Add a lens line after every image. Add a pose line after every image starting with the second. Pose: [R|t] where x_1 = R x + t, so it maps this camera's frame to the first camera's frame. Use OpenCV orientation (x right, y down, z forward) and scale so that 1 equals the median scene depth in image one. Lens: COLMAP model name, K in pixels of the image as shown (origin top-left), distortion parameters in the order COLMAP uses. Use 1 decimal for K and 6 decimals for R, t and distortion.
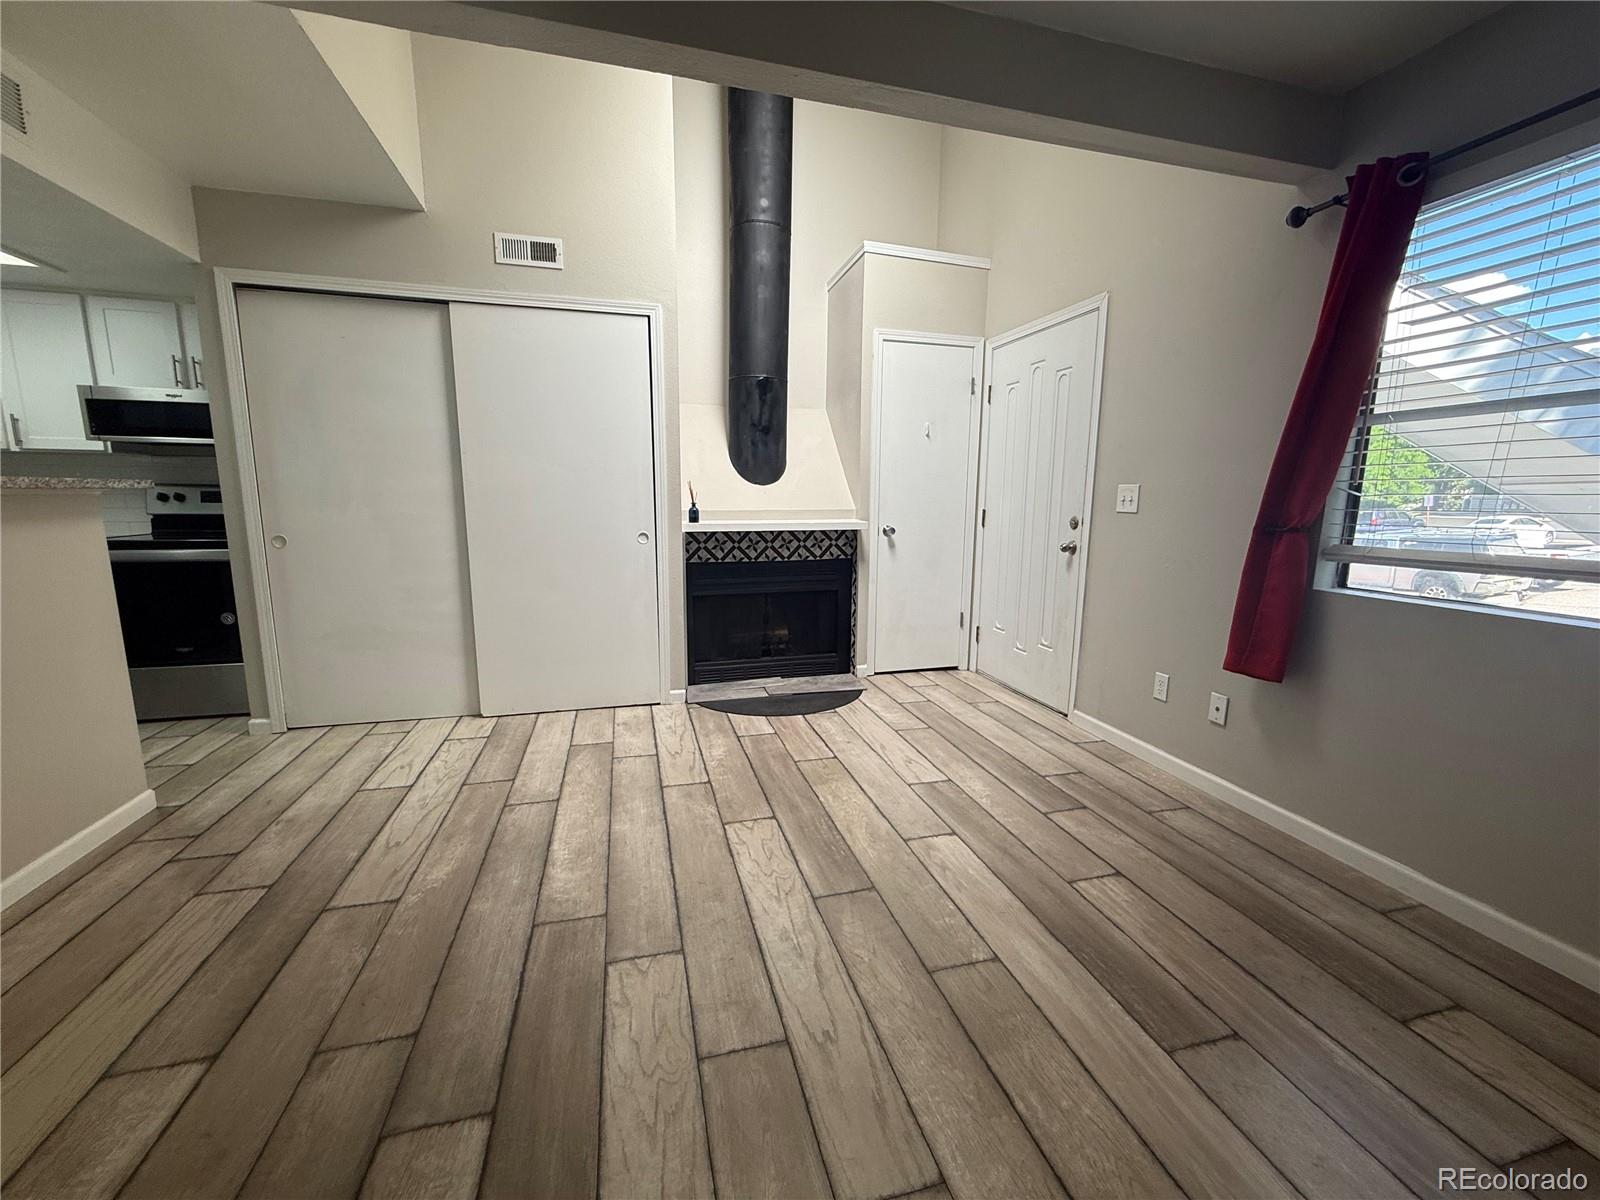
lens RADIAL K [[638.7, 0, 796.2], [0, 638.7, 601.6], [0, 0, 1]] dist [0.000955, -0.000191]
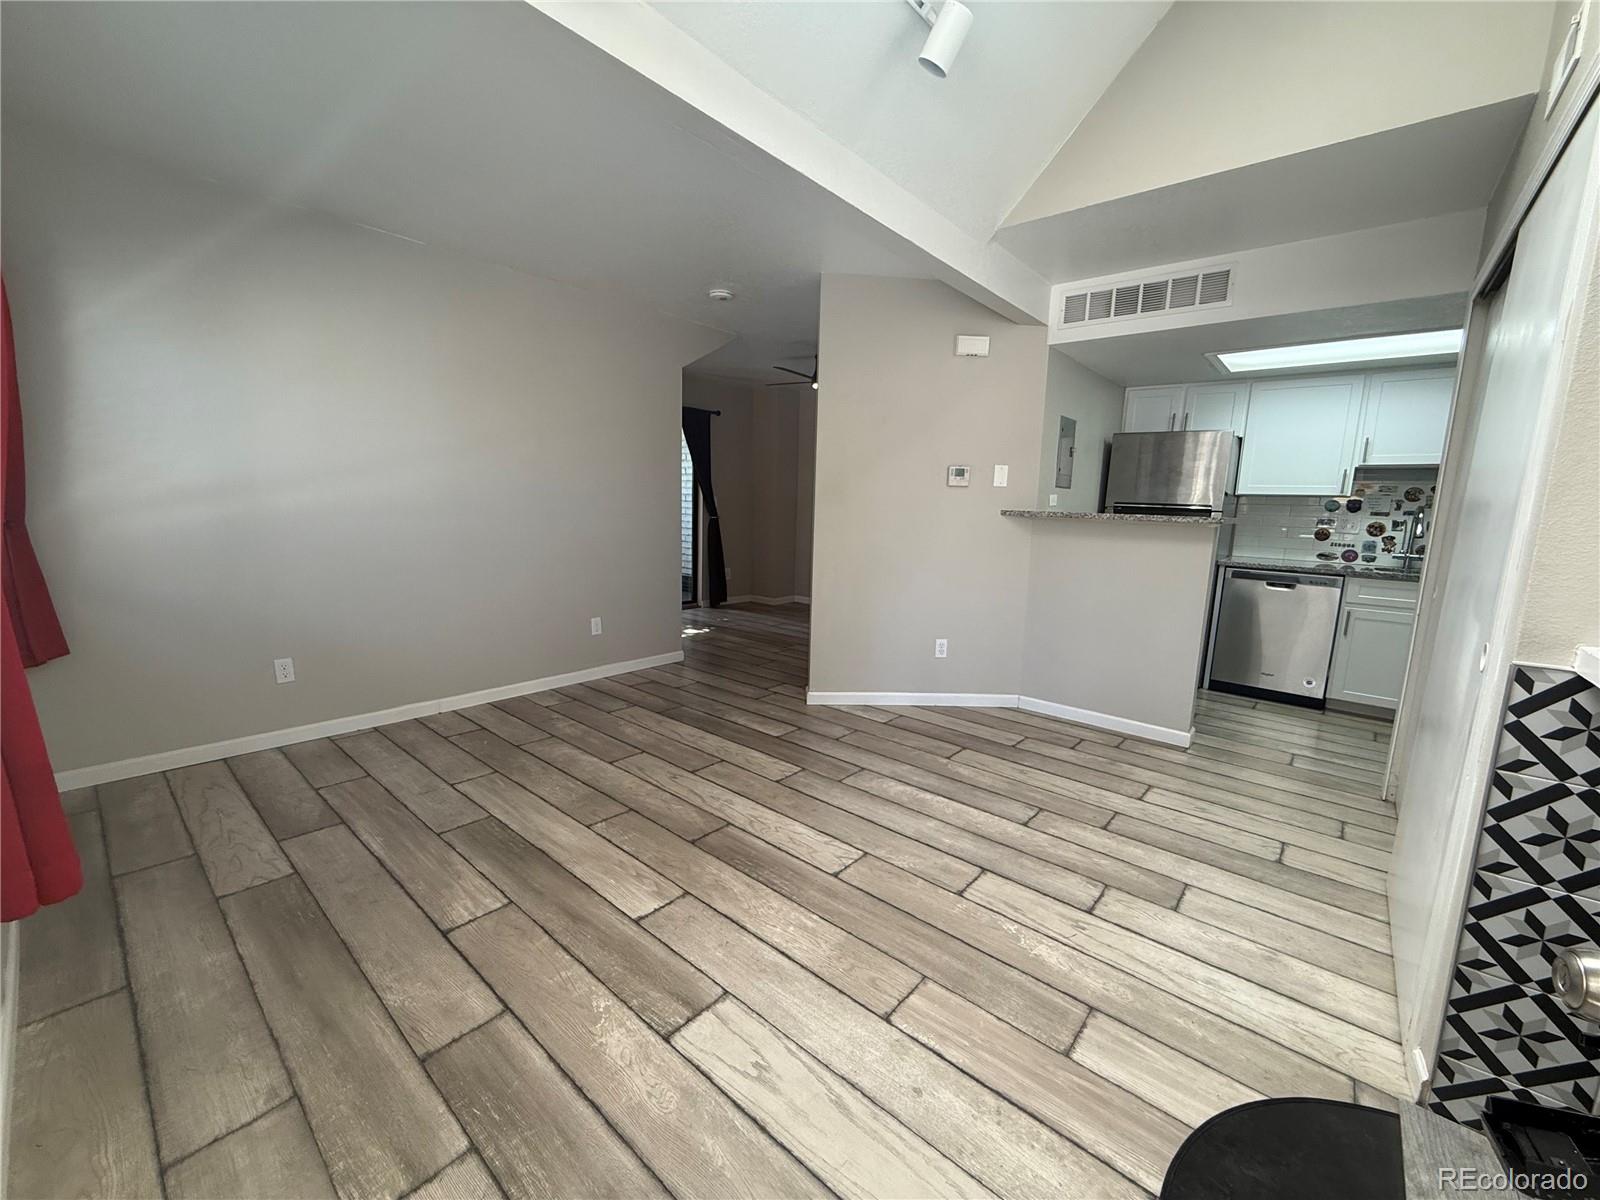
lens RADIAL K [[638.7, 0, 796.6], [0, 638.7, 598.9], [0, 0, 1]] dist [0.000955, -0.000191]
pose [[-0.826922, 0.051339, -0.559968, 0.422199], [-0.131432, 0.950594, 0.281243, -0.237496], [0.546741, 0.306164, -0.779319, 1.330015]]
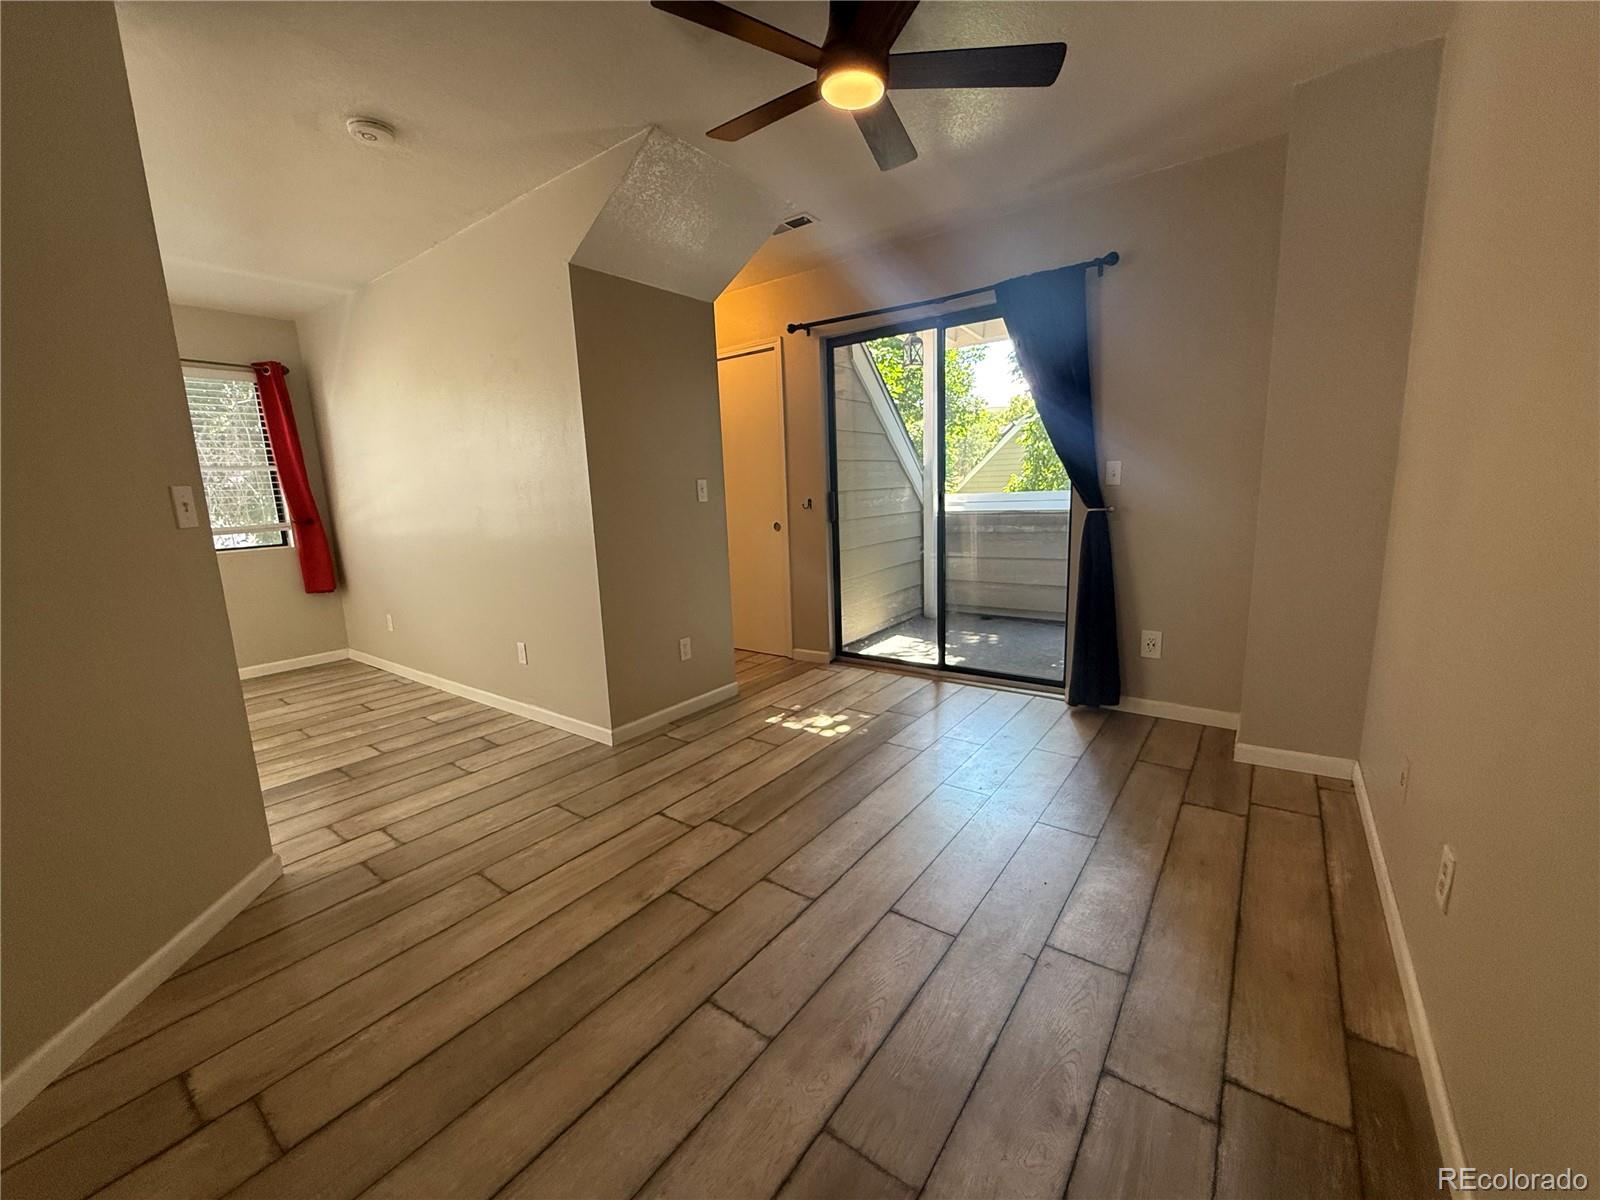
lens RADIAL K [[638.7, 0, 791.9], [0, 638.7, 597.8], [0, 0, 1]] dist [0.000955, -0.000191]
pose [[-0.615815, -0.120044, 0.778692, -1.318046], [0.161941, 0.947938, 0.274204, -0.031292], [-0.771069, 0.294961, -0.564314, 0.138482]]
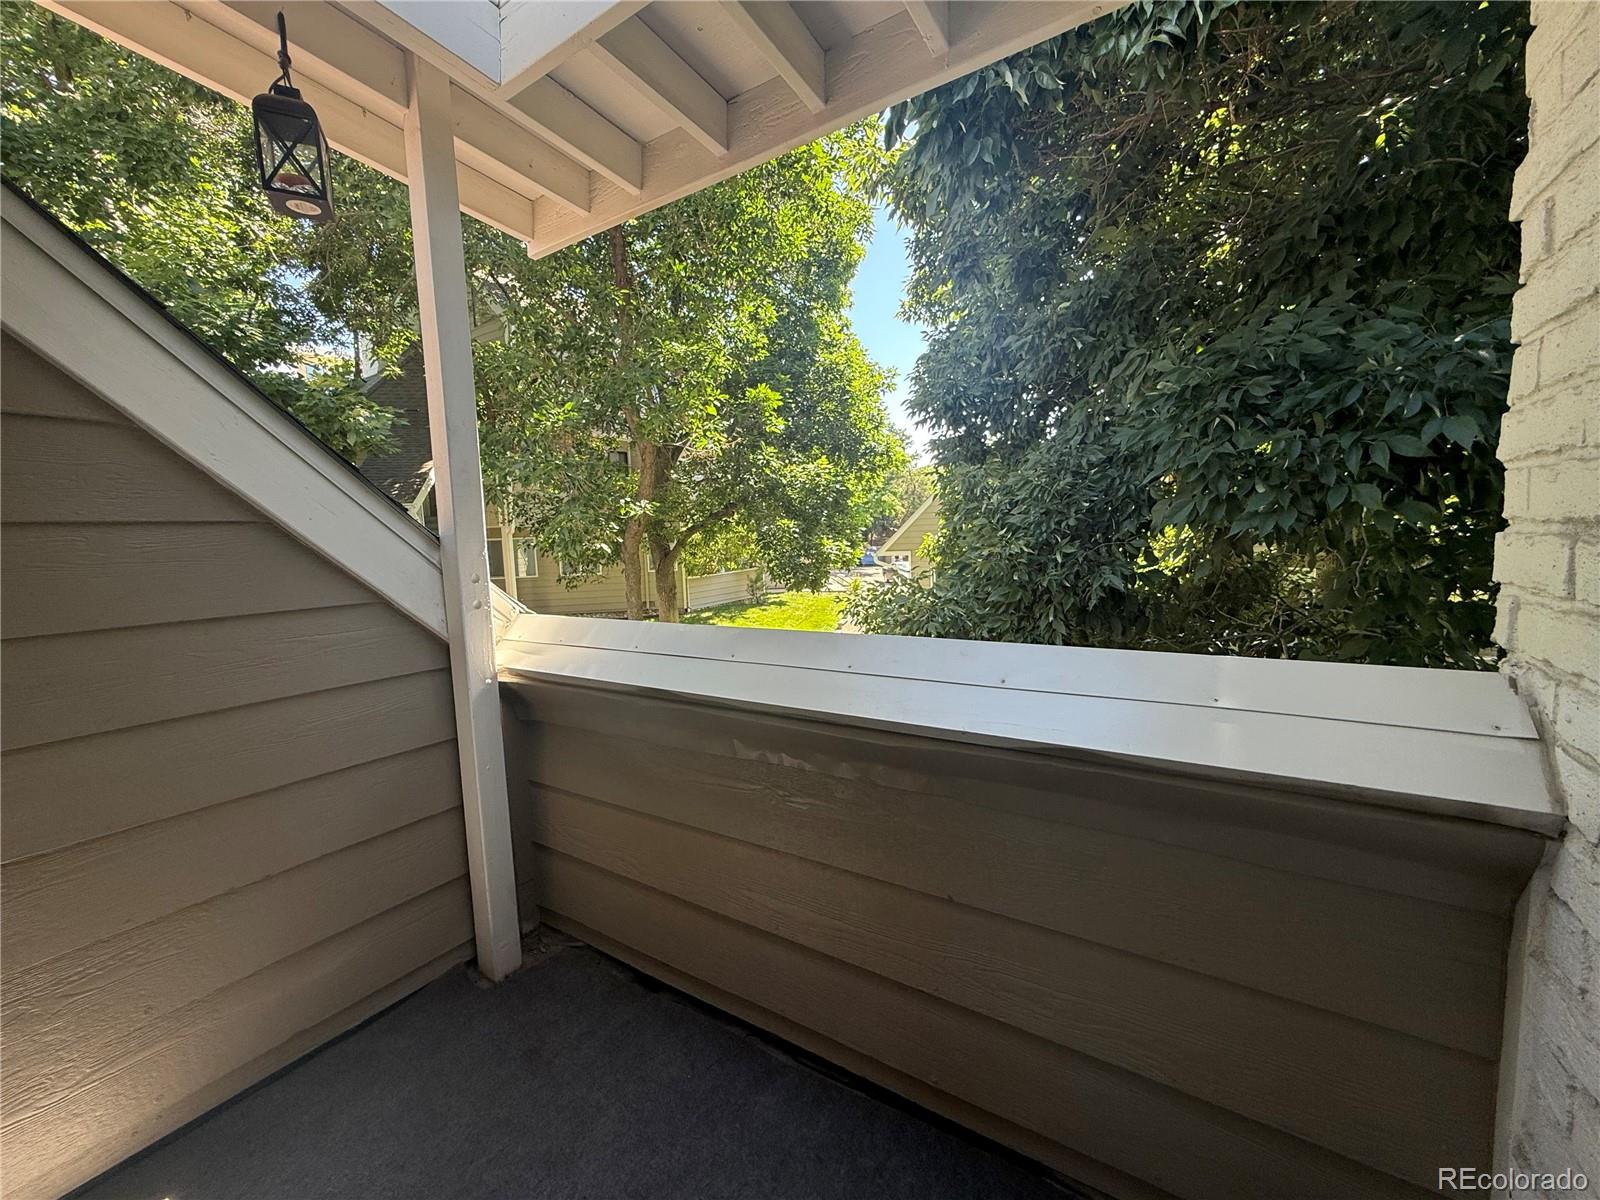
lens RADIAL K [[638.7, 0, 802.9], [0, 638.7, 600.0], [0, 0, 1]] dist [0.000955, -0.000191]
pose [[-0.670237, -0.062693, 0.739495, -0.726791], [0.146919, 0.965497, 0.215013, 0.165481], [-0.727460, 0.252755, -0.637901, -1.228827]]
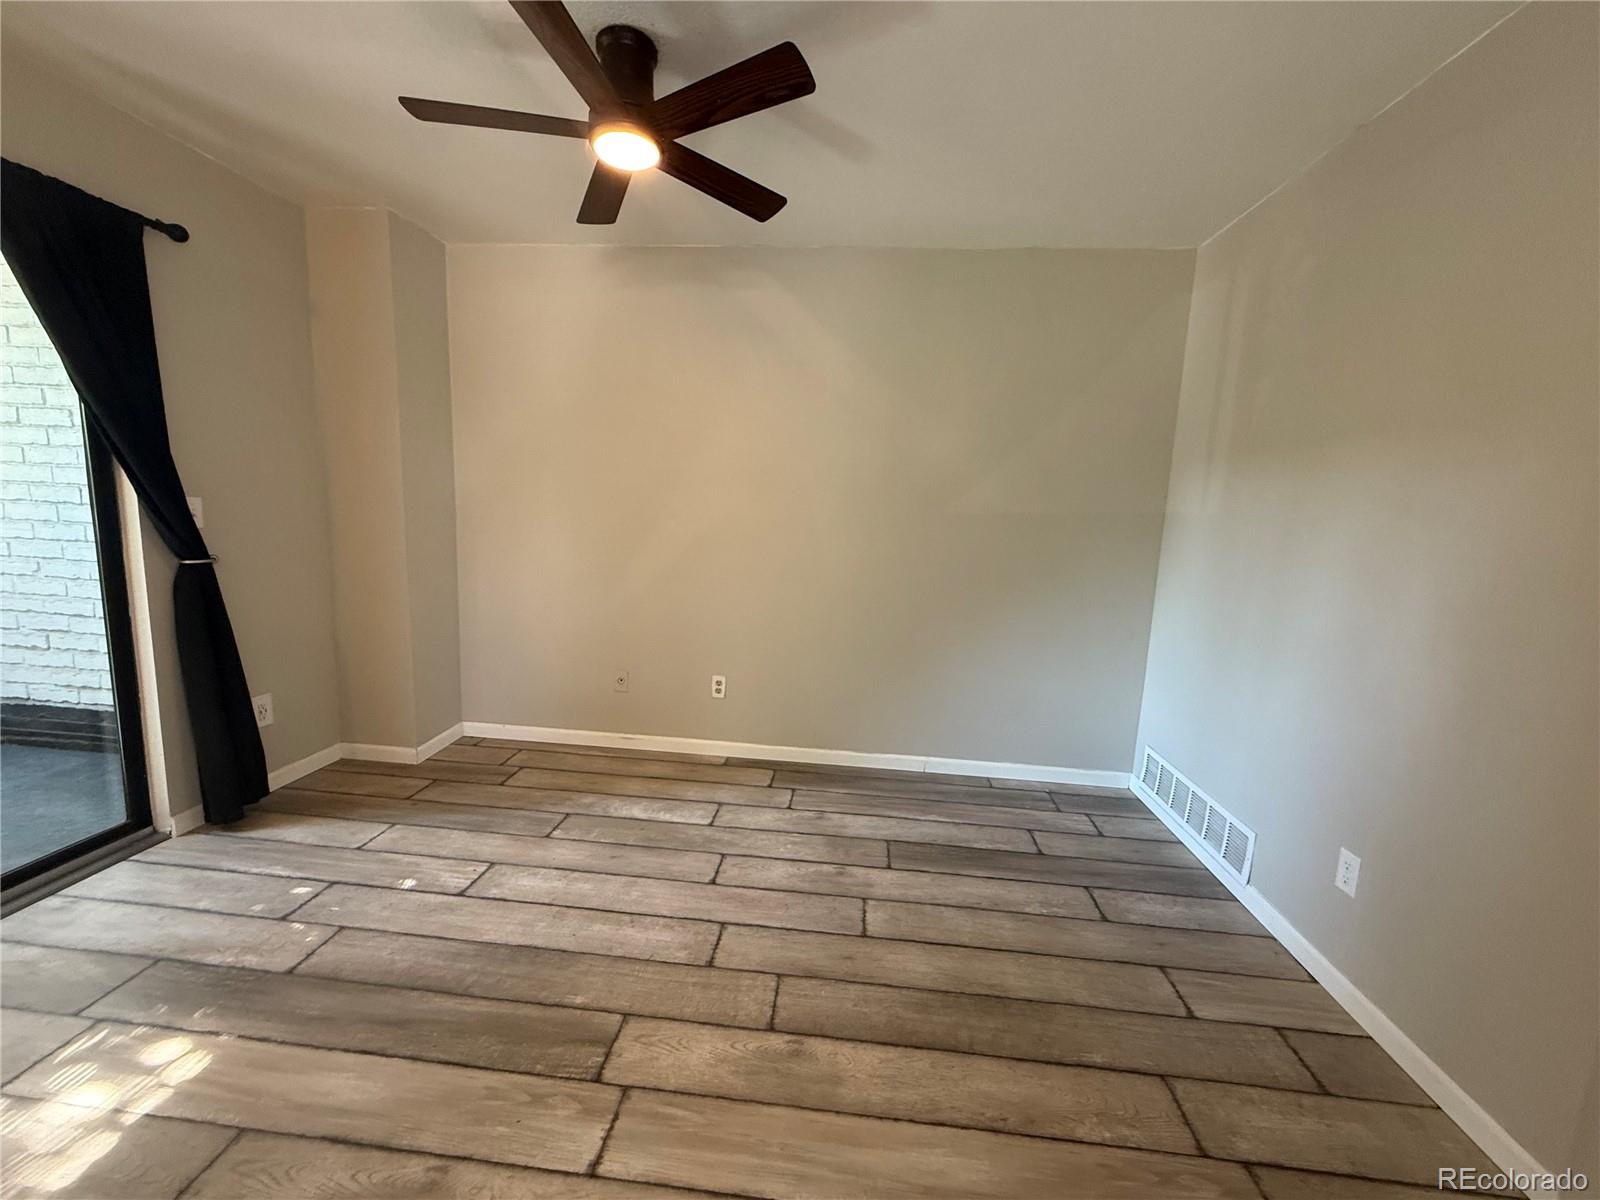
lens RADIAL K [[638.7, 0, 793.3], [0, 638.7, 603.2], [0, 0, 1]] dist [0.000955, -0.000191]
pose [[-0.348081, 0.110875, -0.930885, -0.243652], [-0.204284, 0.960148, 0.190747, -0.051491], [0.914936, 0.256561, -0.311560, 0.043654]]
